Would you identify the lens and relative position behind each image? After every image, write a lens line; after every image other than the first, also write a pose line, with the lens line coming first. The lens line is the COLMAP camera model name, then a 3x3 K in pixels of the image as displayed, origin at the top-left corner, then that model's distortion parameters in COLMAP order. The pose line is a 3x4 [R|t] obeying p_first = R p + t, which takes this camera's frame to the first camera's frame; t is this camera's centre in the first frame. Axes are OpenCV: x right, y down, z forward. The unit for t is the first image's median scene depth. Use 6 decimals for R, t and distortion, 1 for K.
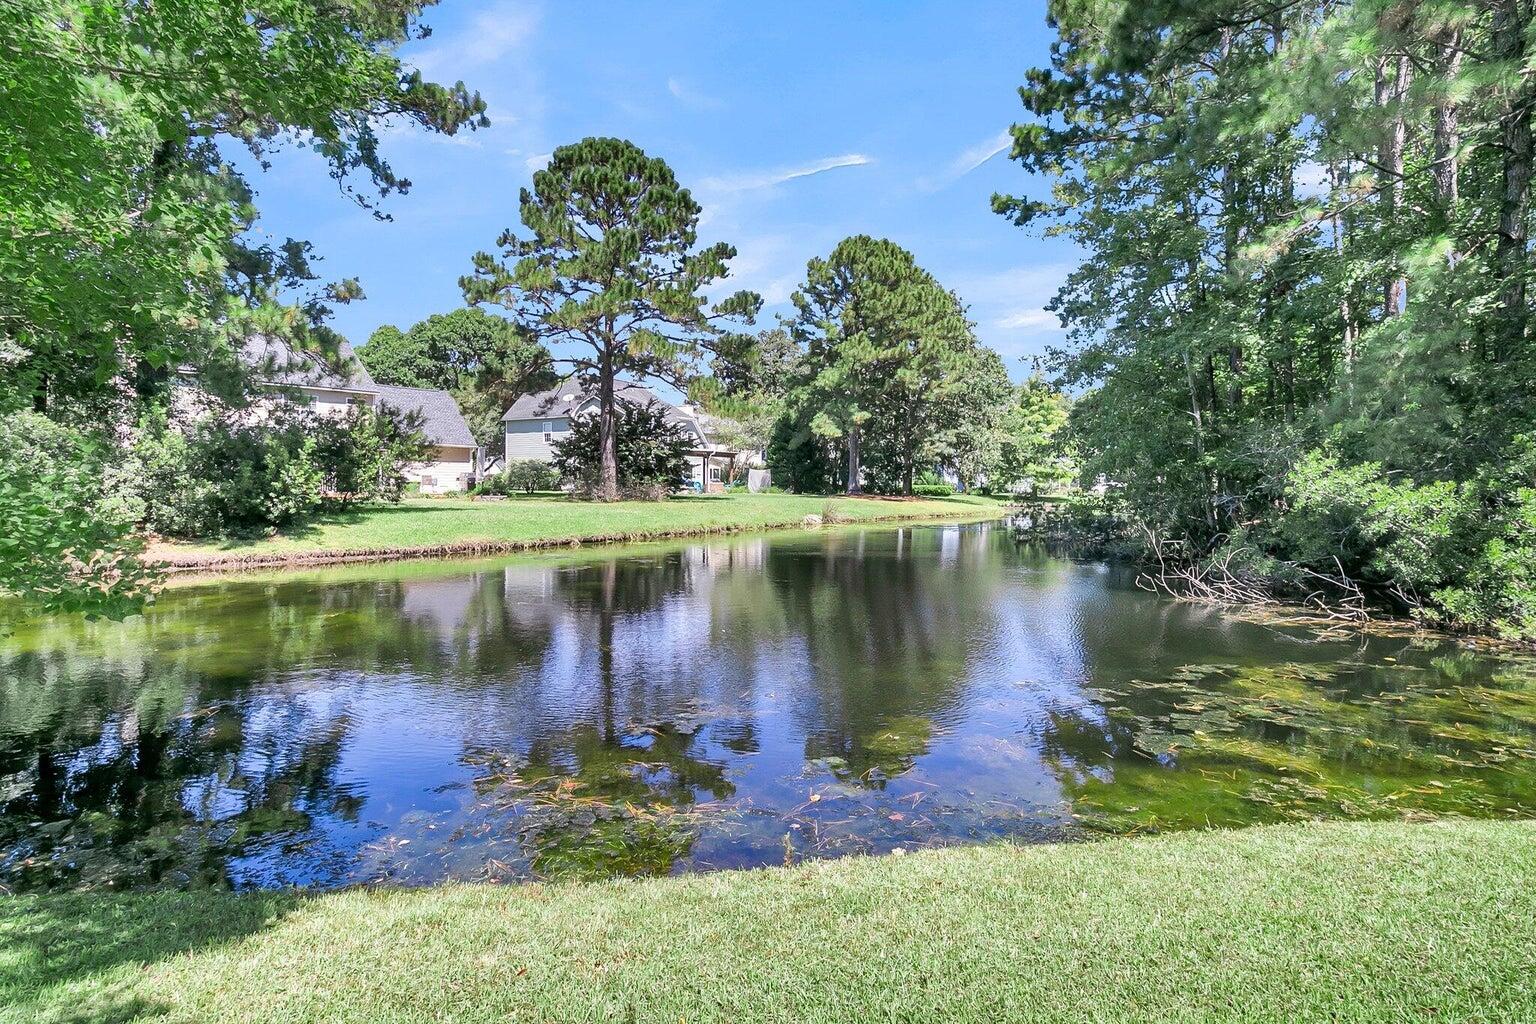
lens RADIAL K [[739.8, 0, 770.6], [0, 739.8, 508.4], [0, 0, 1]] dist [0.003522, -0.000151]
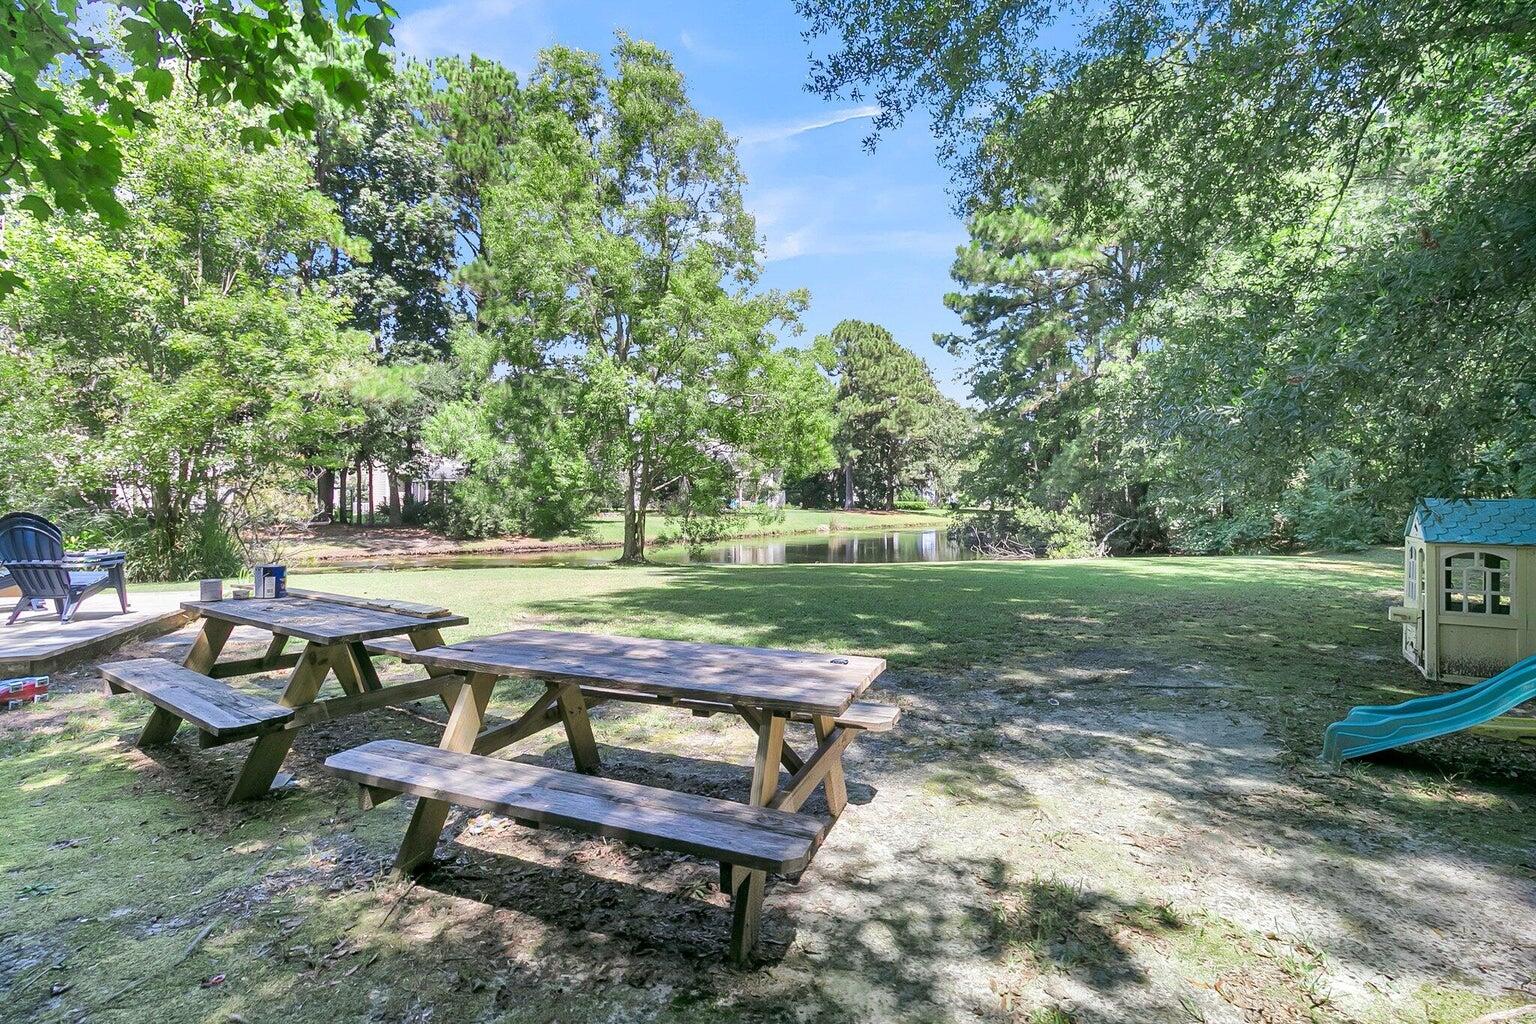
lens RADIAL K [[739.8, 0, 760.1], [0, 739.8, 508.1], [0, 0, 1]] dist [0.003522, -0.000151]
pose [[0.999991, -0.002630, -0.003256, -0.049028], [0.002573, 0.999848, -0.017260, 0.000936], [0.003301, 0.017251, 0.999846, -0.372388]]
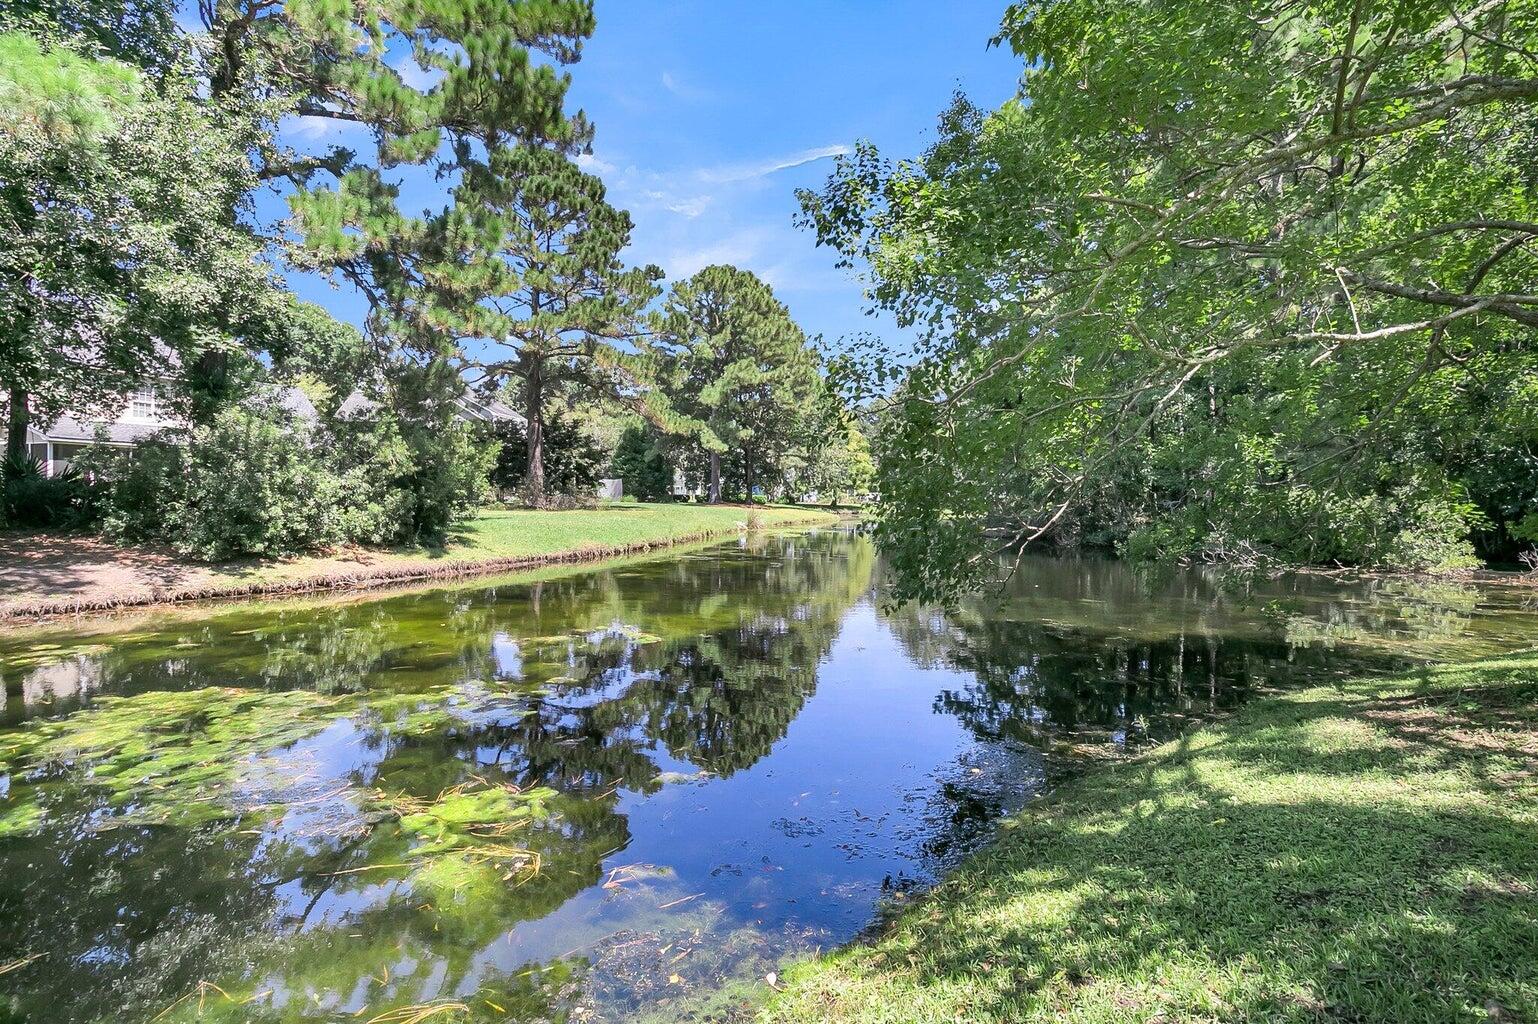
lens RADIAL K [[740.8, 0, 769.6], [0, 740.8, 510.8], [0, 0, 1]] dist [0.003522, -0.000151]
pose [[0.927947, -0.003915, 0.372692, -0.237404], [0.007456, 0.999940, -0.008061, 0.001522], [-0.372638, 0.010259, 0.927920, -0.030532]]
